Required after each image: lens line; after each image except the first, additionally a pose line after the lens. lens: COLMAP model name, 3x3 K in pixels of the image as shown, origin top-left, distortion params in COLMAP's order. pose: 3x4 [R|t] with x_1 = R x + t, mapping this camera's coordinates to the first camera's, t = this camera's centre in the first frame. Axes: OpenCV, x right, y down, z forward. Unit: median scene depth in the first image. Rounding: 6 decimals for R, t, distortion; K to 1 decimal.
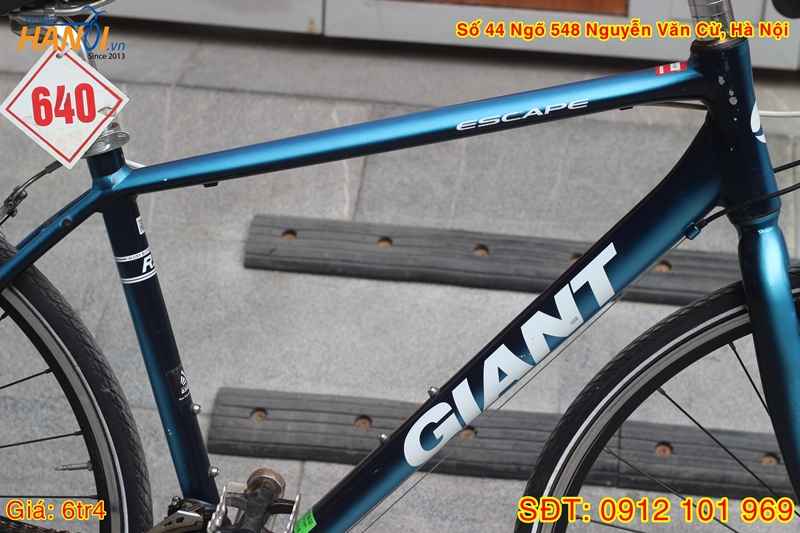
lens RADIAL K [[1946.7, 0, 400.0], [0, 1946.7, 266.5], [0, 0, 1]] dist [-0.095037, -0.156492]
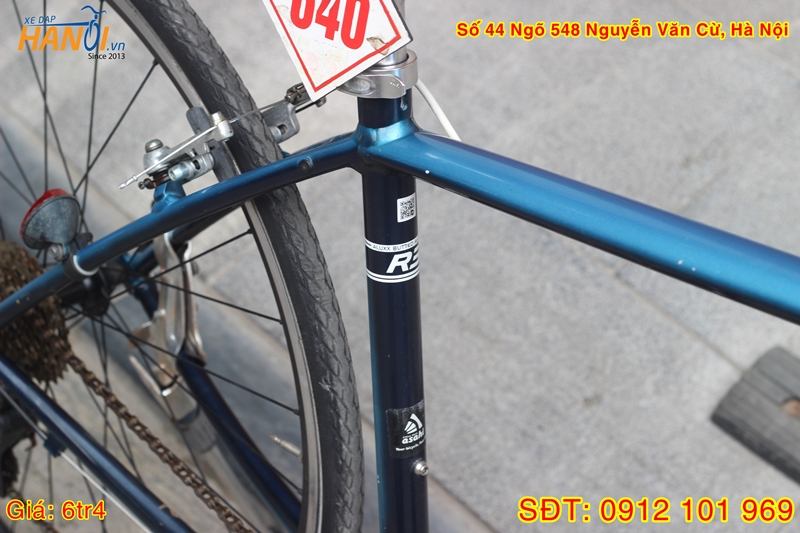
lens RADIAL K [[1946.7, 0, 400.0], [0, 1946.7, 266.5], [0, 0, 1]] dist [-0.095037, -0.156492]
pose [[0.757999, 0.445906, -0.476031, 0.194941], [-0.324382, 0.890879, 0.317978, -0.216941], [0.565875, -0.086611, 0.819930, 0.441711]]
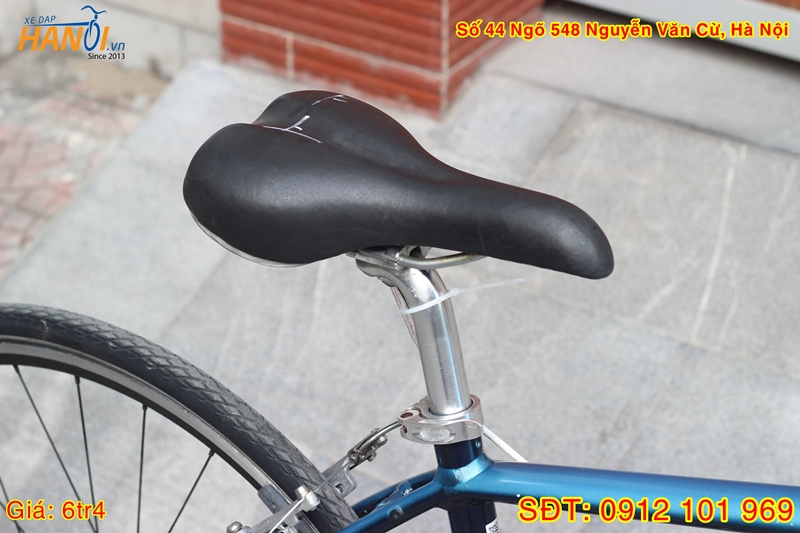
lens RADIAL K [[1946.7, 0, 400.0], [0, 1946.7, 266.5], [0, 0, 1]] dist [-0.095037, -0.156492]
pose [[0.892327, 0.194948, -0.407122, 0.122266], [-0.152314, 0.979071, 0.134982, -0.219097], [0.424916, -0.058438, 0.903345, 0.304542]]
